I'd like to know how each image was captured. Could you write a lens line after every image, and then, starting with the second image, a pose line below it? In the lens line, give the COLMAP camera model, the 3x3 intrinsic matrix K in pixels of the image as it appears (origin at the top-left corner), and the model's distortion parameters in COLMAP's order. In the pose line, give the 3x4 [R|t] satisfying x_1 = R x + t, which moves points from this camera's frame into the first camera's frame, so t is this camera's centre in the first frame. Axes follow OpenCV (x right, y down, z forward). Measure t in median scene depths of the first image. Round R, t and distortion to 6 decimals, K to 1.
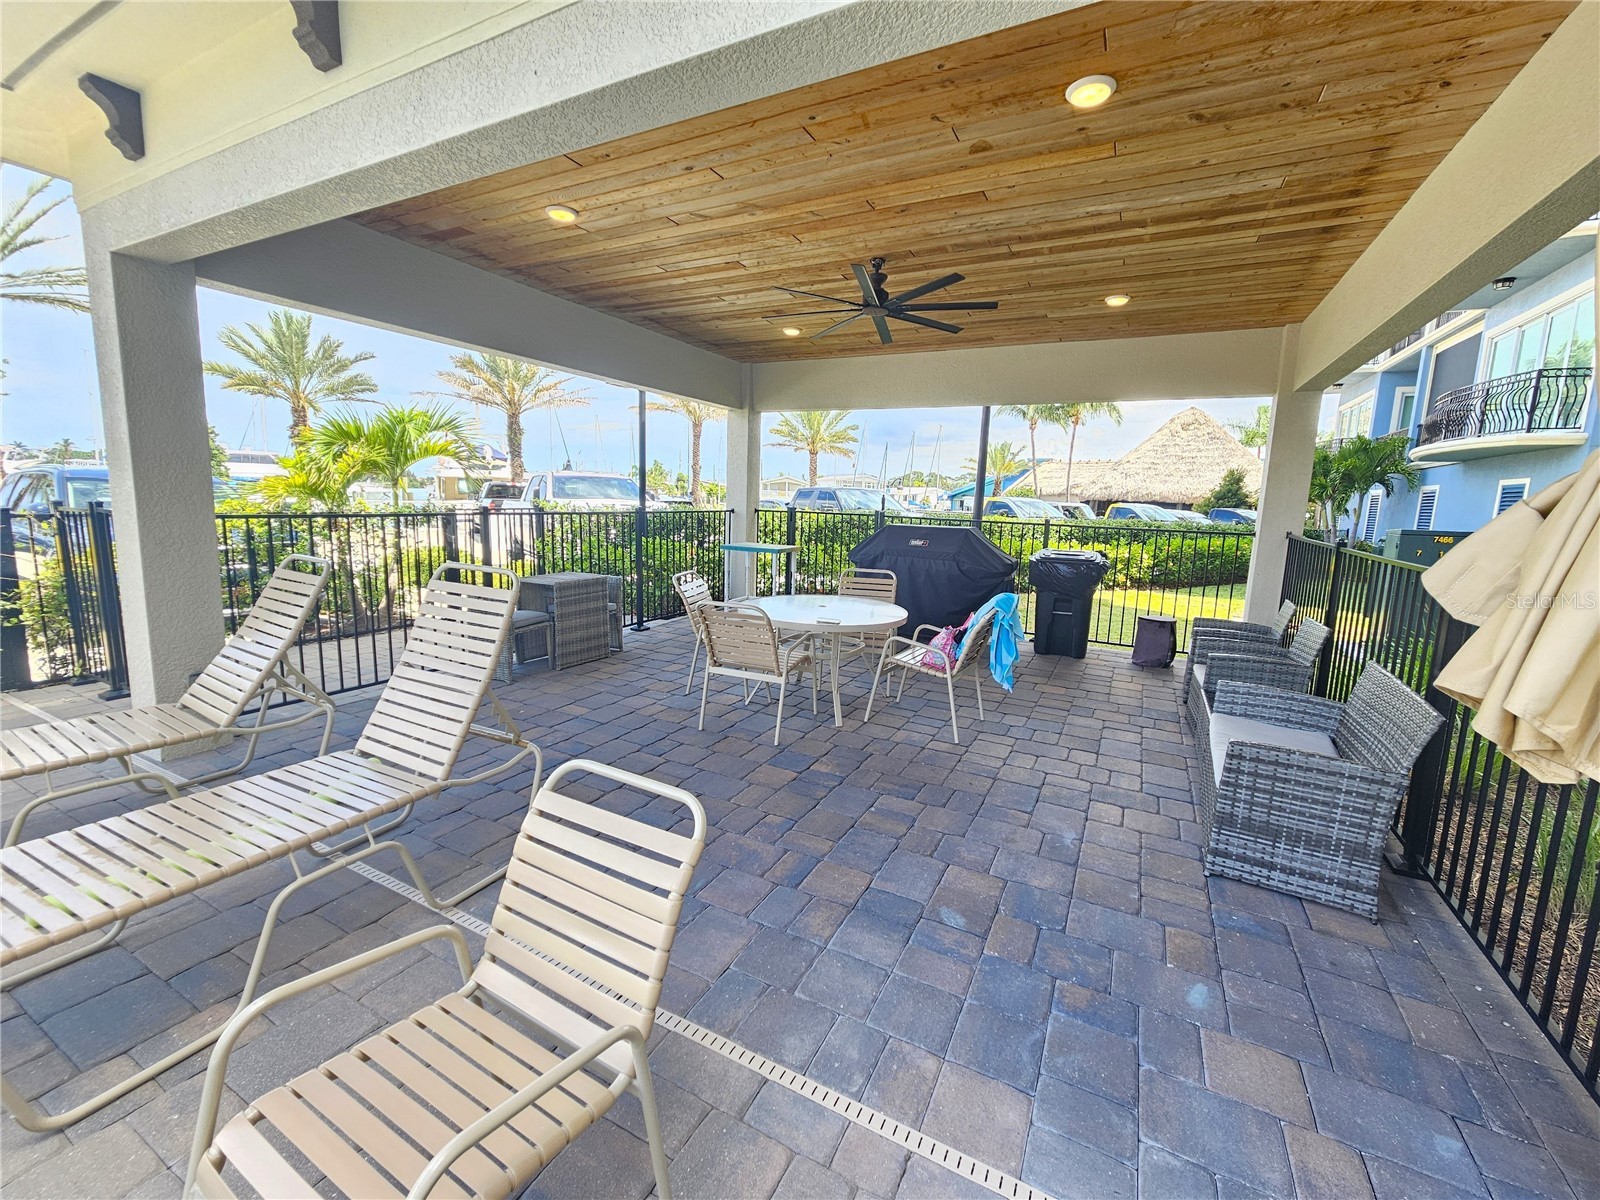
lens RADIAL K [[653.0, 0, 796.0], [0, 653.0, 590.4], [0, 0, 1]] dist [0.000738, -0.000086]
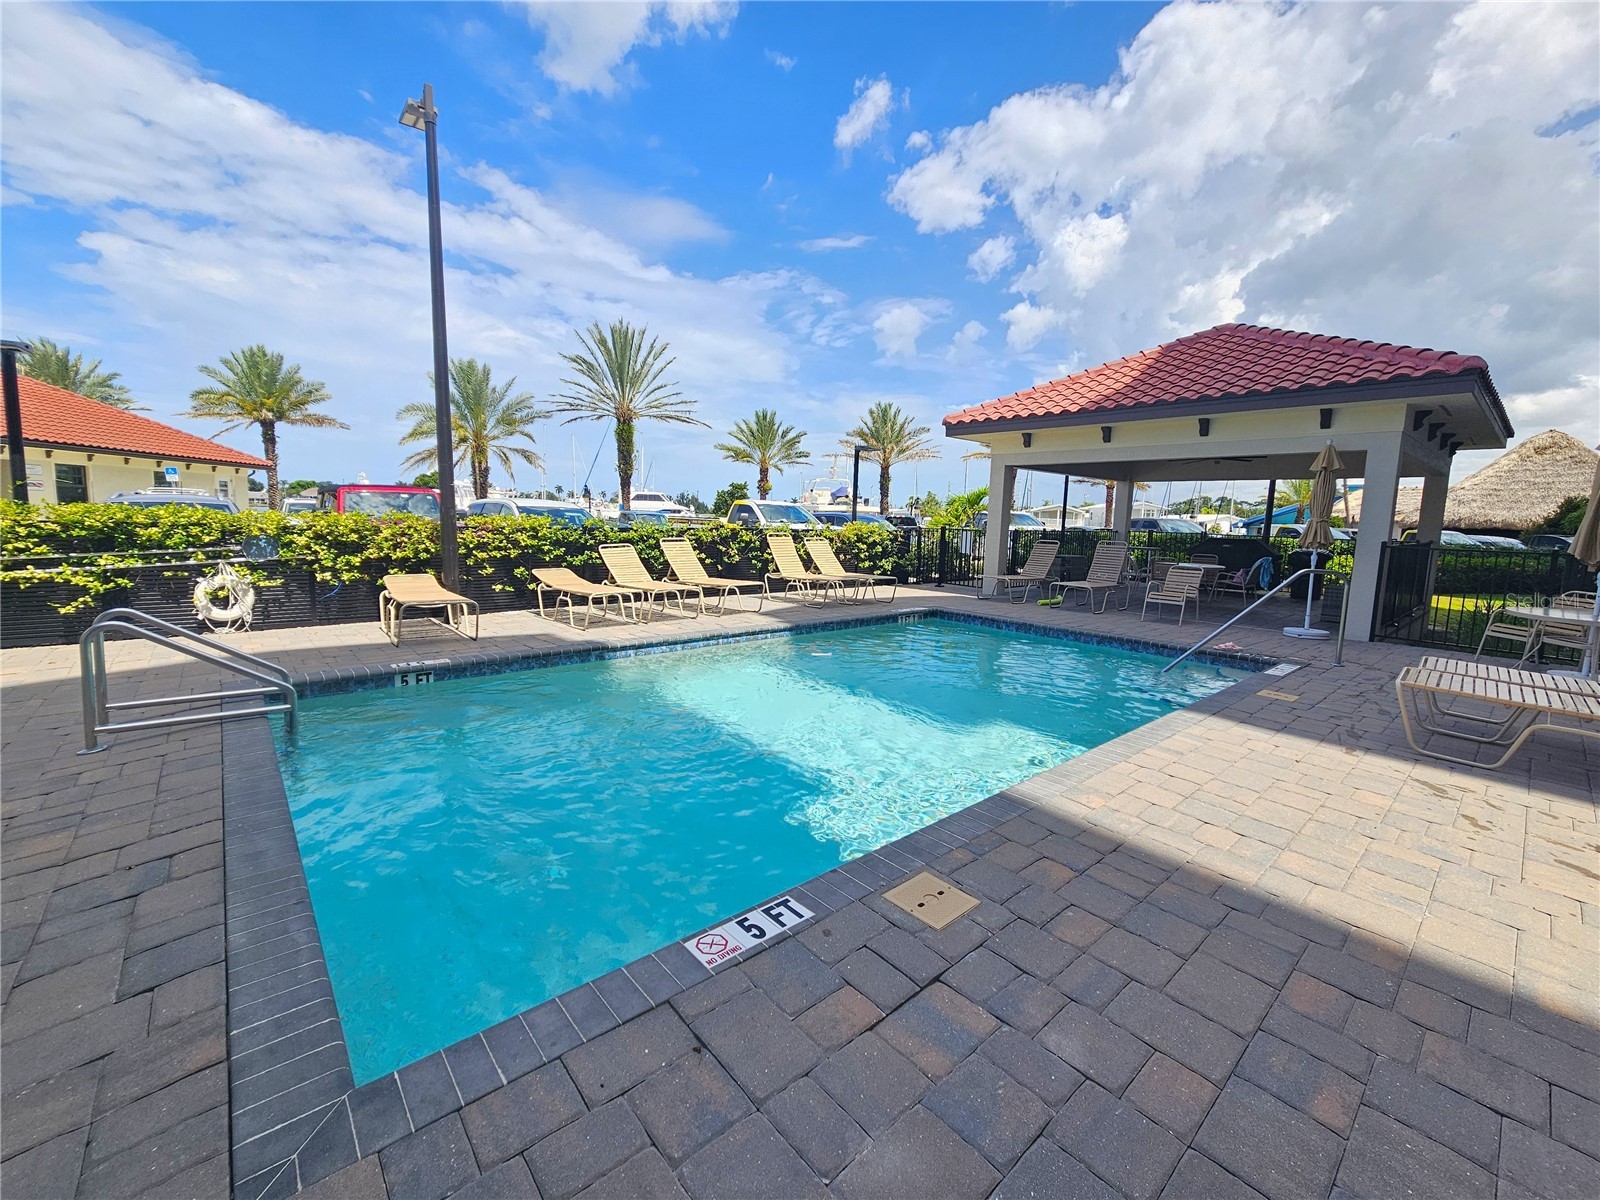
lens RADIAL K [[653.0, 0, 796.0], [0, 653.0, 590.4], [0, 0, 1]] dist [0.000738, -0.000086]
pose [[0.932032, 0.034531, -0.360726, -0.079455], [-0.049797, 0.998210, -0.033110, 0.046169], [0.358937, 0.048823, 0.932084, -0.319845]]
